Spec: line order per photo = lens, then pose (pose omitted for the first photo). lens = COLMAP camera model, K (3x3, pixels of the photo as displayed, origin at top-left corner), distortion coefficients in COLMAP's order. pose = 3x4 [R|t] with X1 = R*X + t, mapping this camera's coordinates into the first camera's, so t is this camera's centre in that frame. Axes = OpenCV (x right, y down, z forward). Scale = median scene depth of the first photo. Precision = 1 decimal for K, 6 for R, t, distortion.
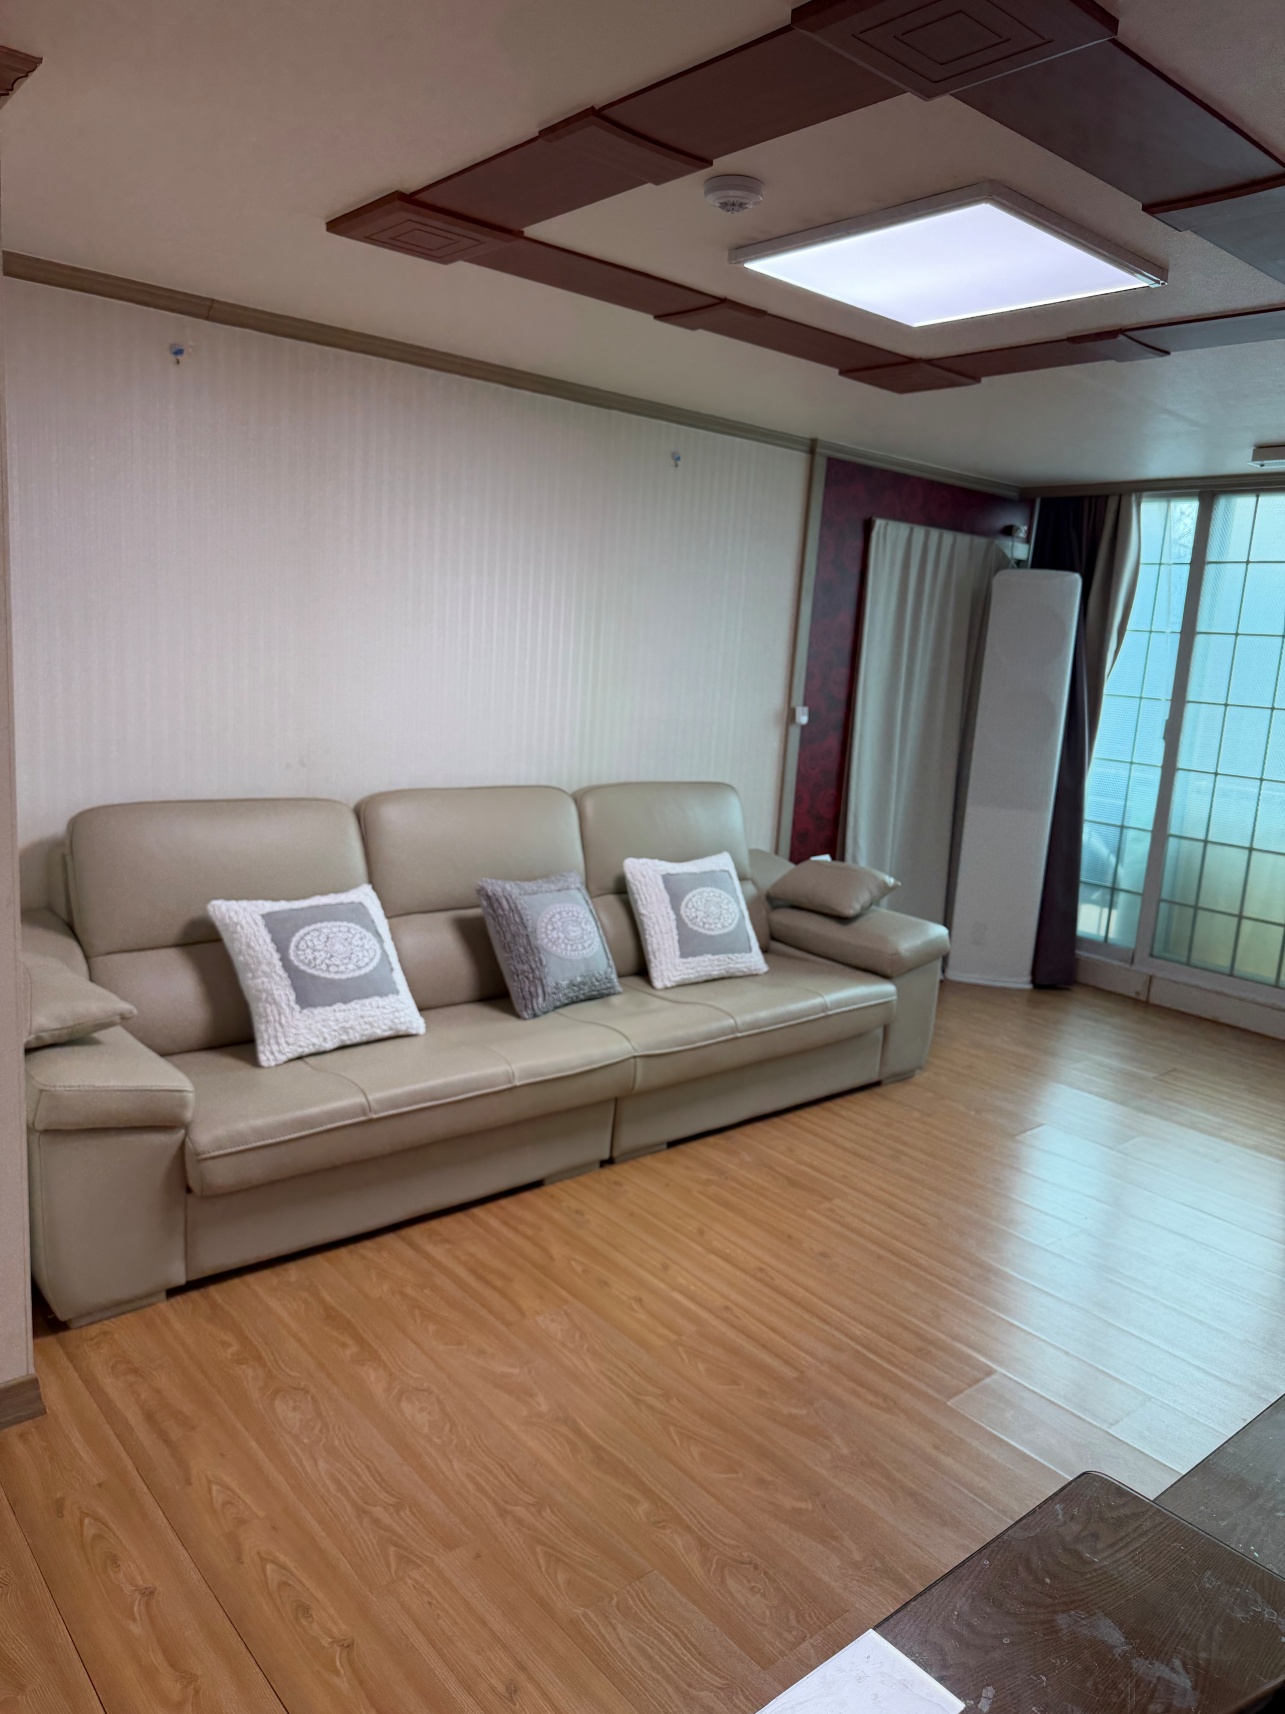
lens RADIAL K [[1214.9, 0, 642.5], [0, 1214.9, 857.0], [0, 0, 1]] dist [0.002183, 0.000878]
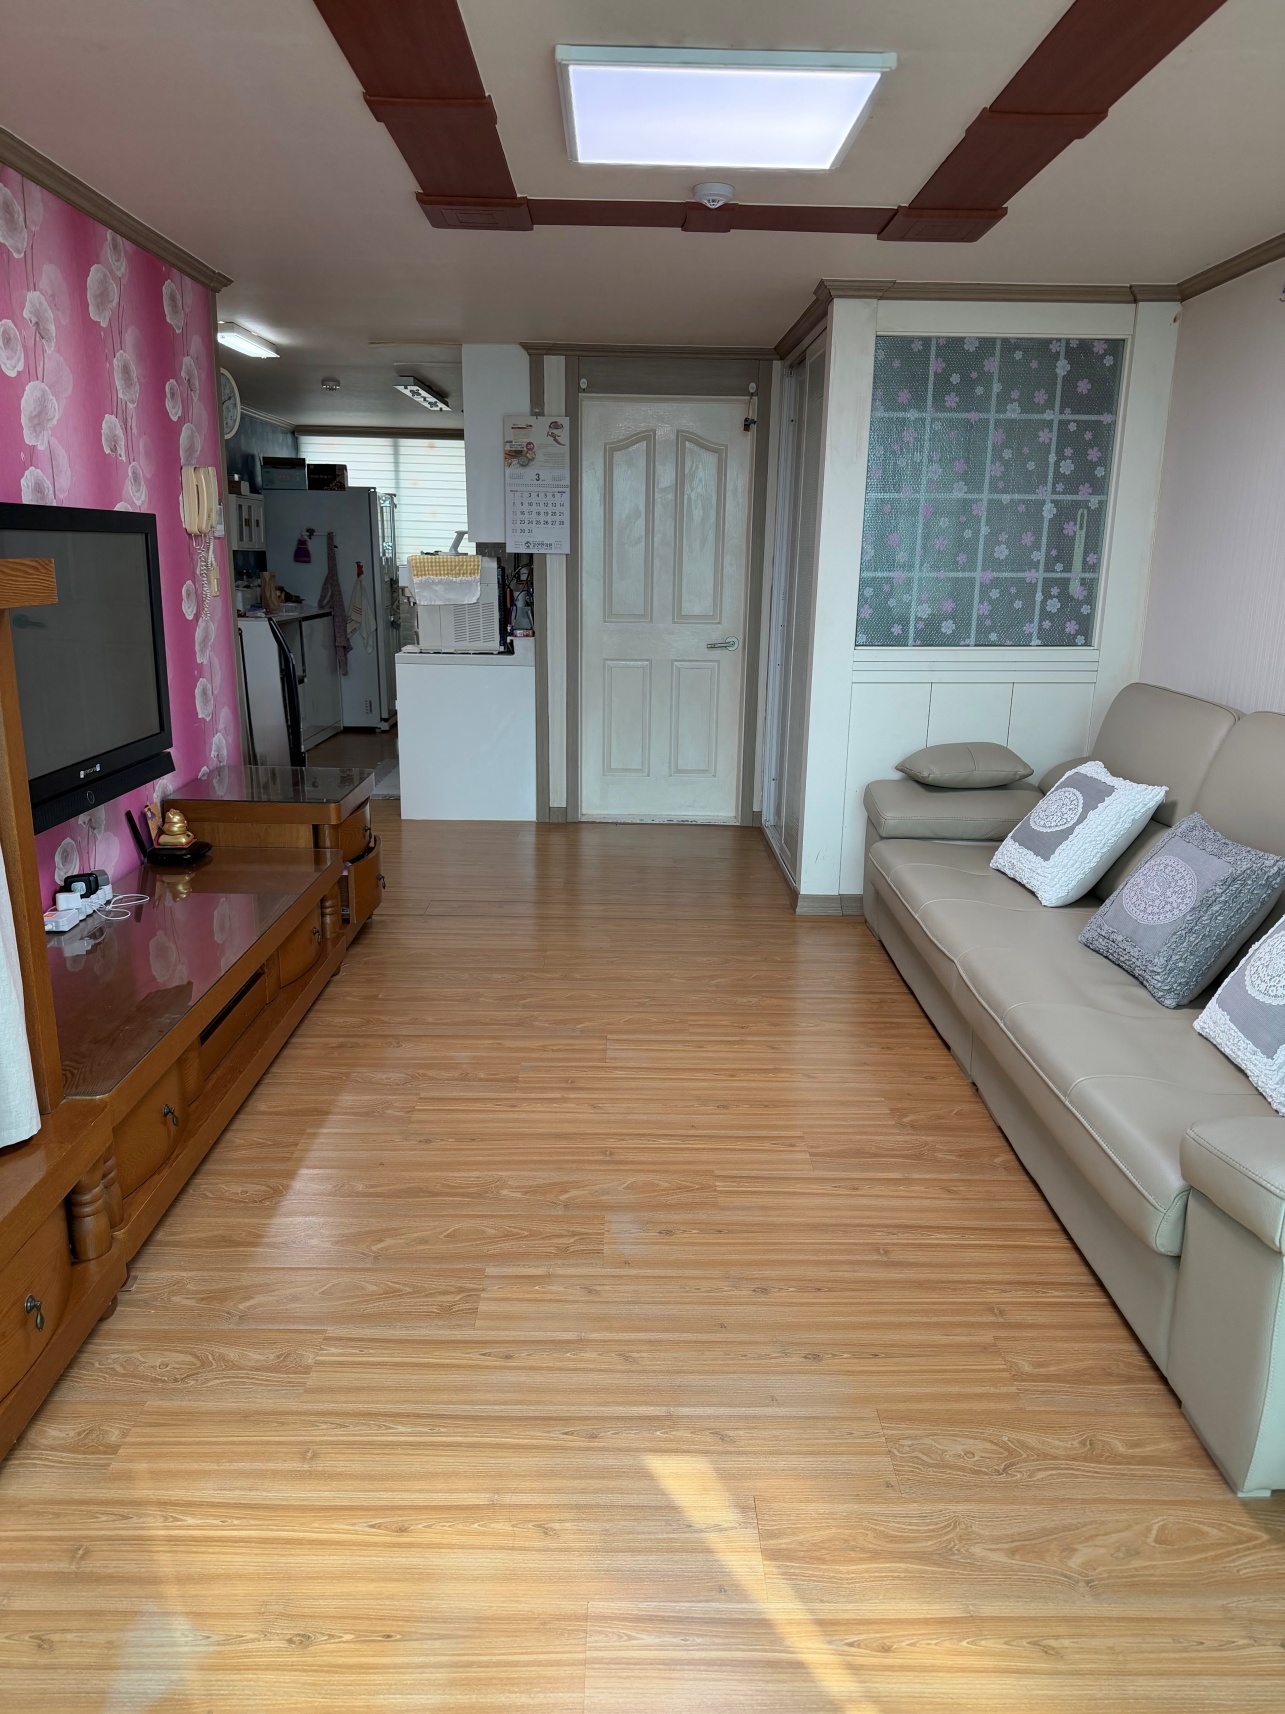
lens RADIAL K [[1176.0, 0, 642.5], [0, 1176.0, 857.0], [0, 0, 1]] dist [-0.002120, -0.000589]
pose [[-0.639086, 0.118164, -0.760004, 1.101382], [-0.195438, 0.930747, 0.309054, -0.194632], [0.743890, 0.346045, -0.571734, 1.721758]]
